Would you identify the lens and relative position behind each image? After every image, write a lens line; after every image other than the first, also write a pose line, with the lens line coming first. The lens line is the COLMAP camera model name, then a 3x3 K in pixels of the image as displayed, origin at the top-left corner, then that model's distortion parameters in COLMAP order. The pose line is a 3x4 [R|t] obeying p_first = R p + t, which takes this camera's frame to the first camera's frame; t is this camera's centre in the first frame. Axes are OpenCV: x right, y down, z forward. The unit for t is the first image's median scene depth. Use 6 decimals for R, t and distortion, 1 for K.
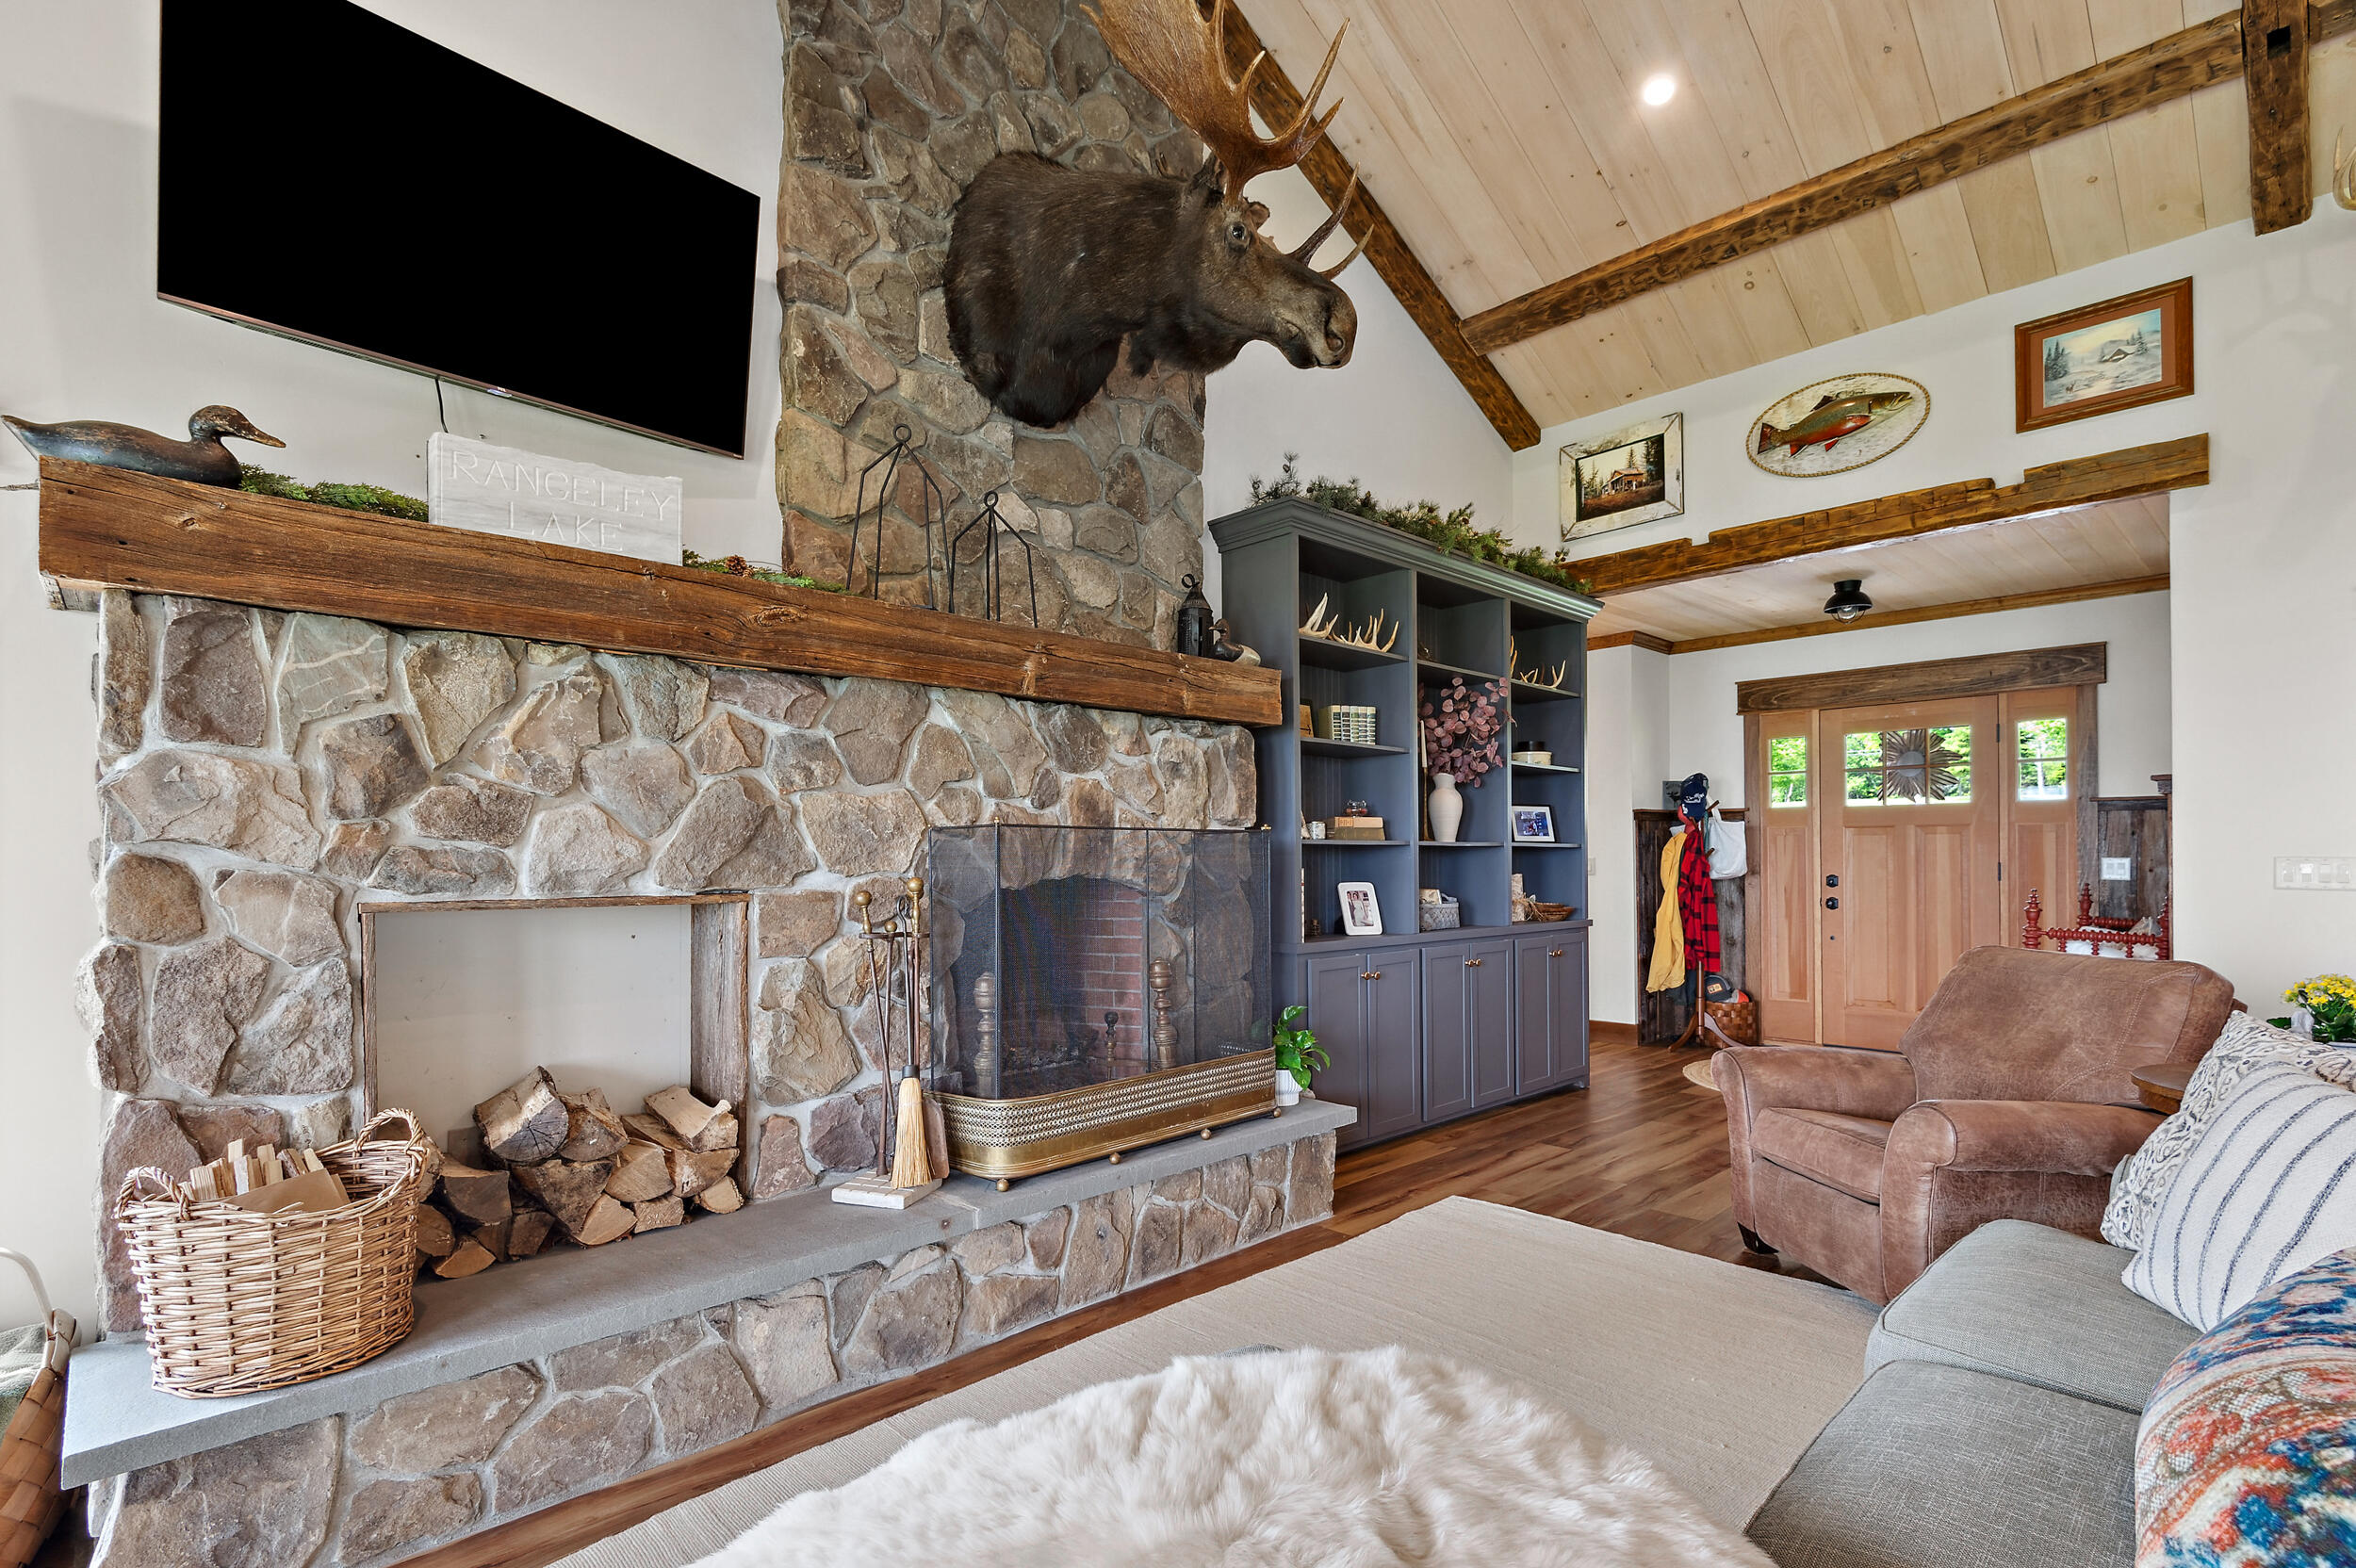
lens RADIAL K [[1095.4, 0, 1187.8], [0, 1095.4, 851.0], [0, 0, 1]] dist [0.017060, 0.000030]
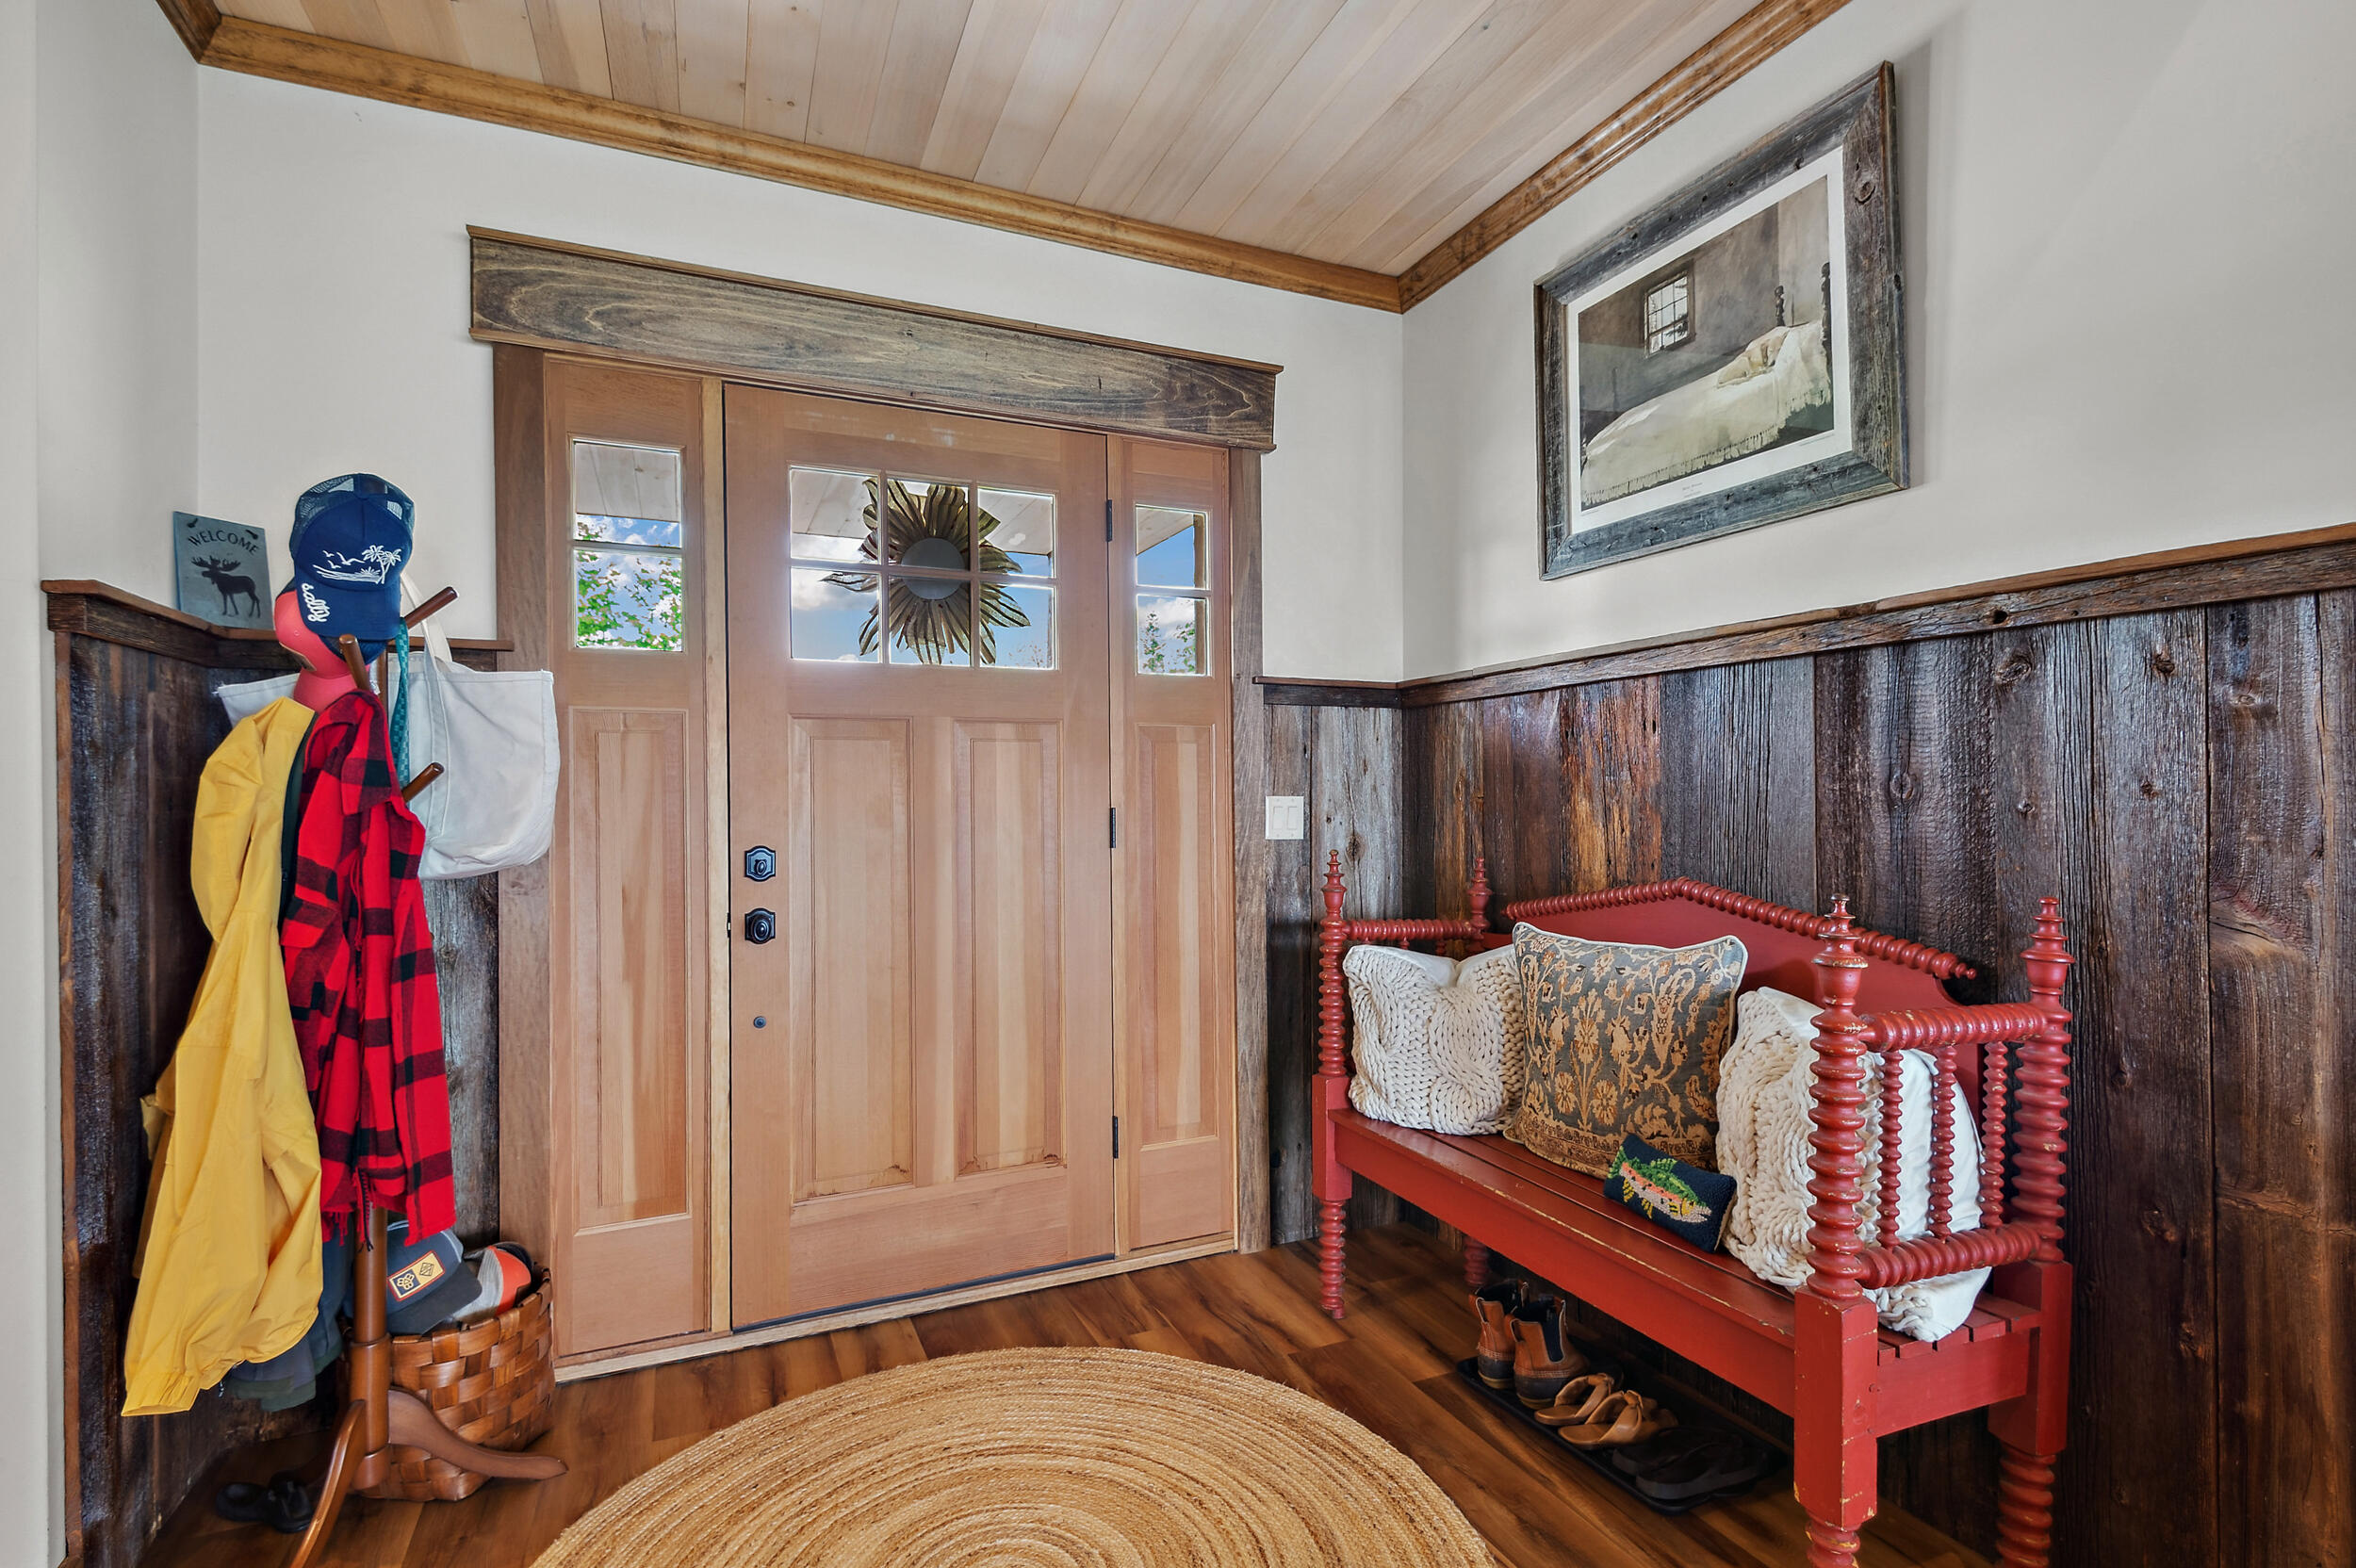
lens RADIAL K [[1128.7, 0, 1178.0], [0, 1128.7, 784.0], [0, 0, 1]] dist [-0.002174, -0.000721]
pose [[0.338032, 0.006928, 0.941109, 0.283312], [-0.002426, 0.999976, -0.006490, 0.003443], [-0.941132, -0.000089, 0.338040, 0.741060]]
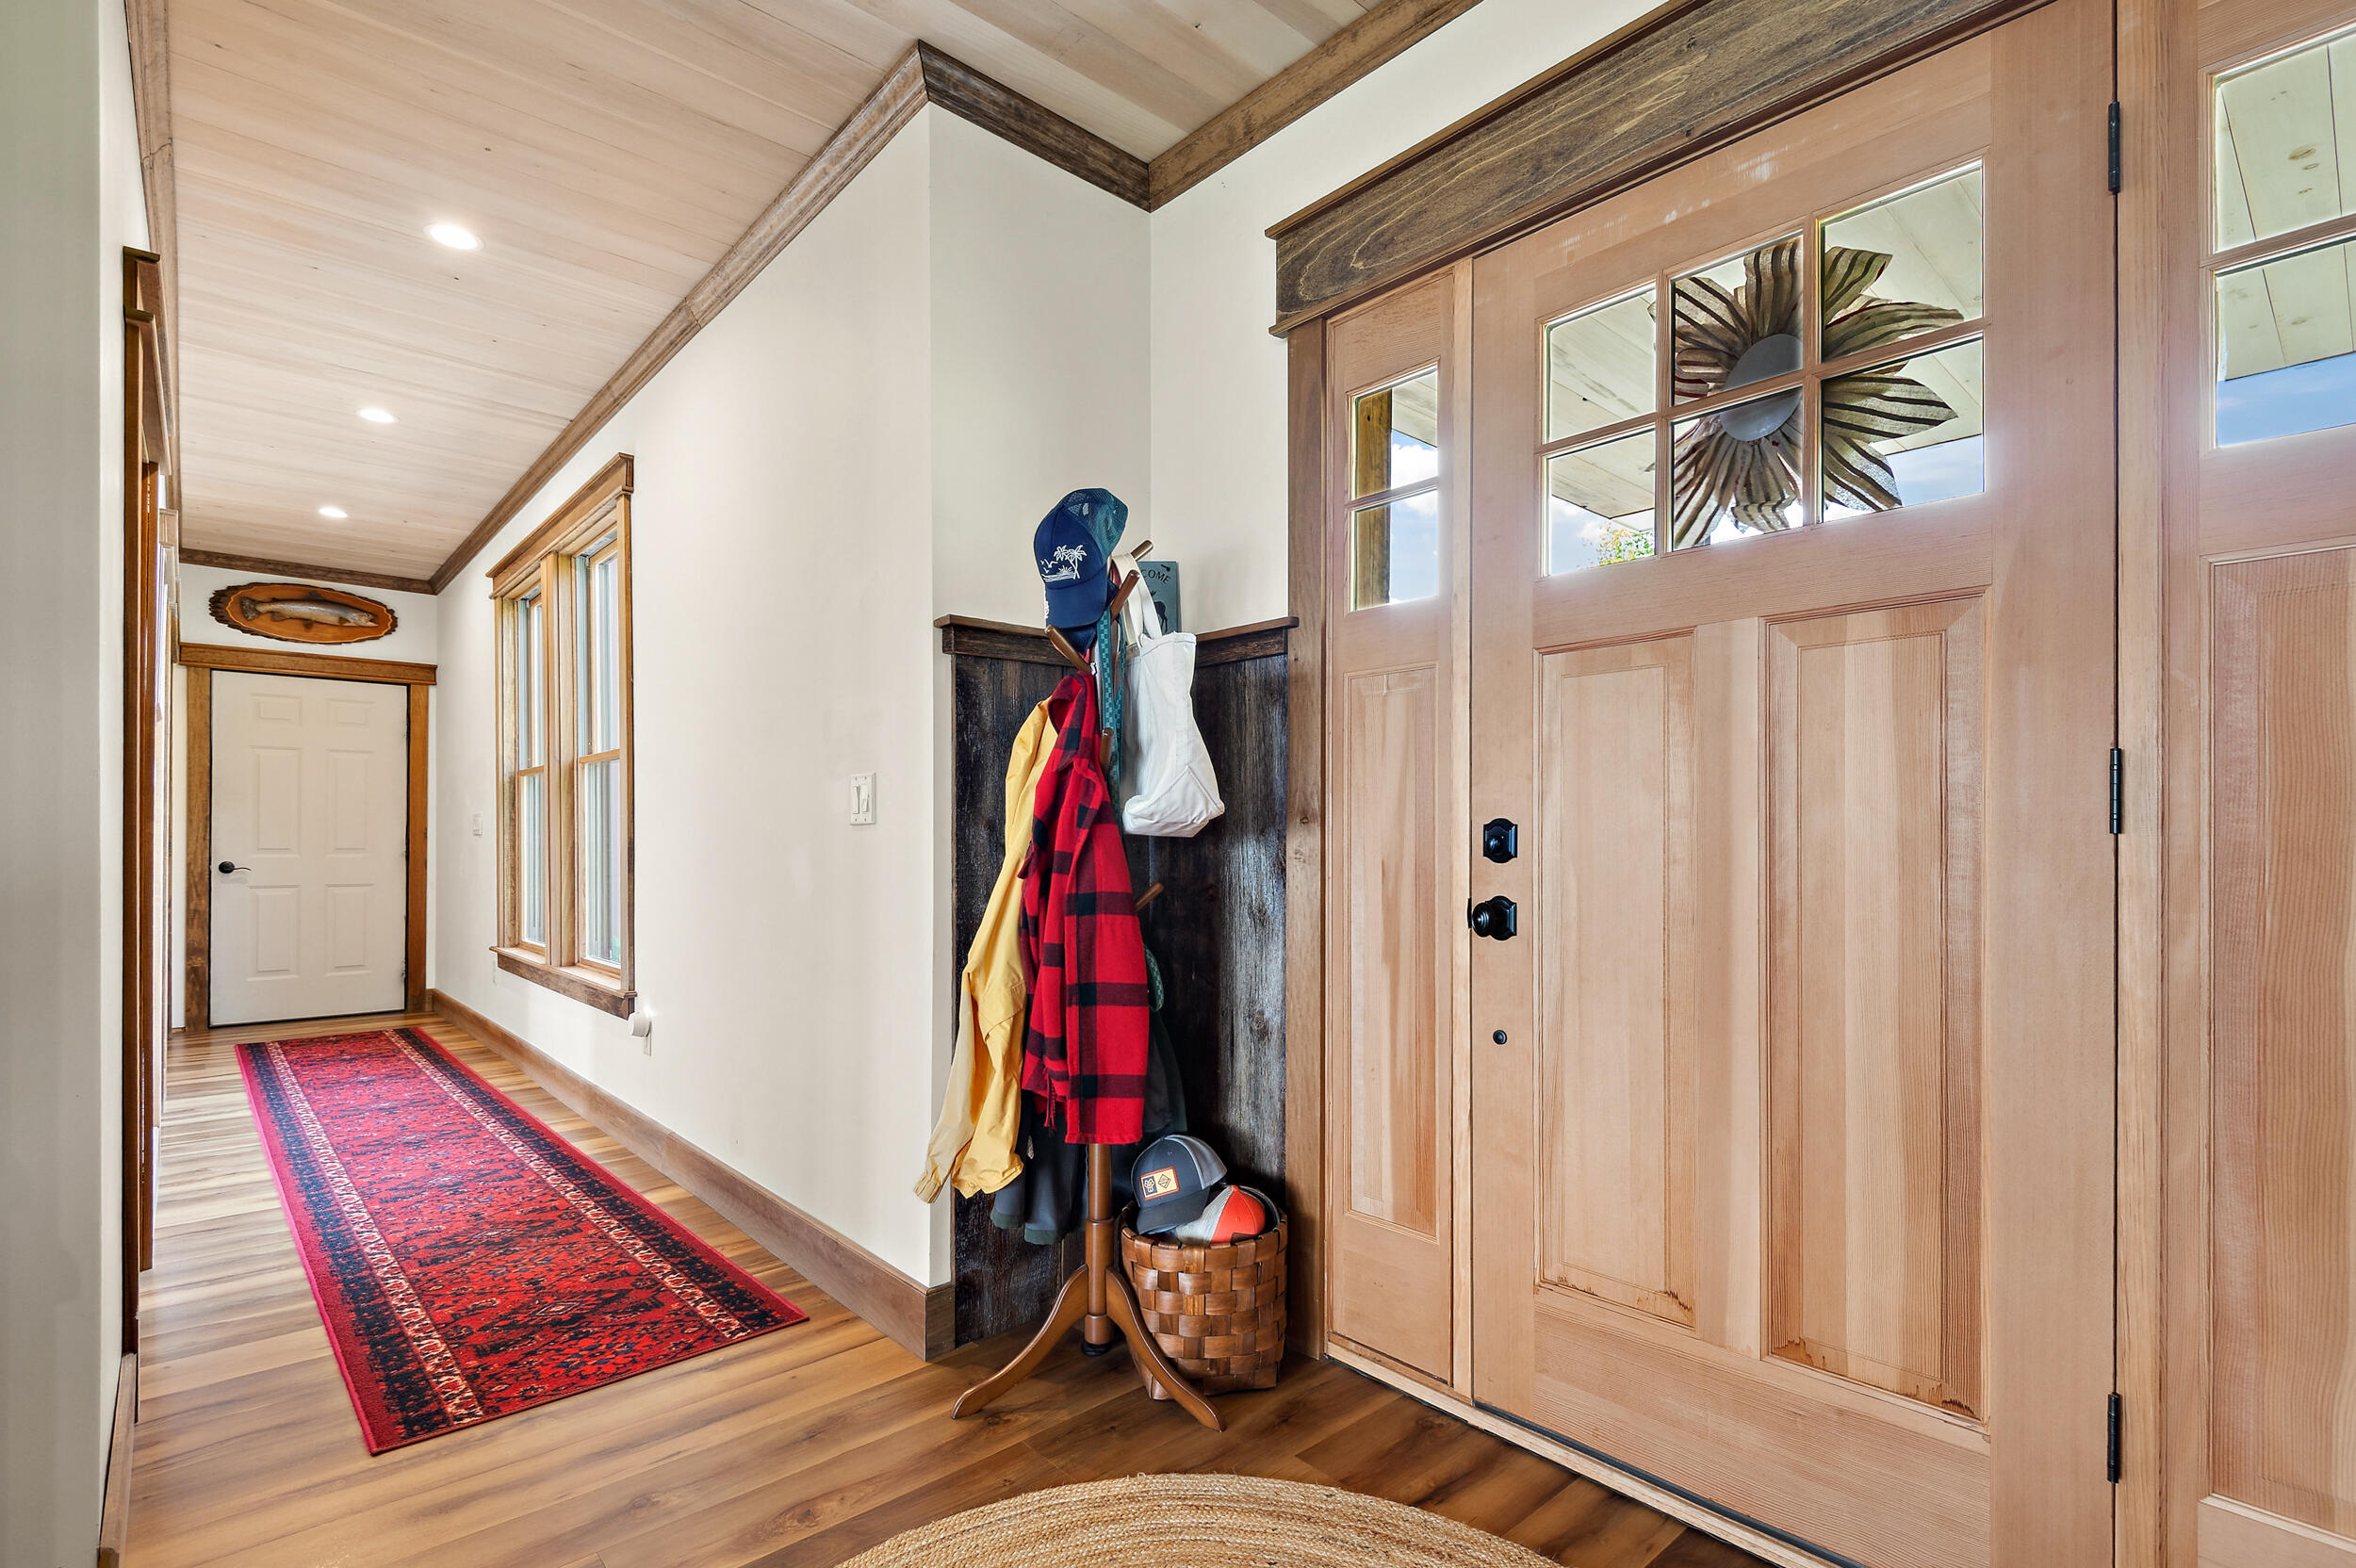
lens RADIAL K [[1082.6, 0, 1189.5], [0, 1082.6, 831.2], [0, 0, 1]] dist [0.026831, -0.015128]
pose [[0.999550, 0.001648, -0.029960, 0.507348], [-0.001372, 0.999957, 0.009216, 0.022157], [0.029974, -0.009170, 0.999509, 0.707132]]
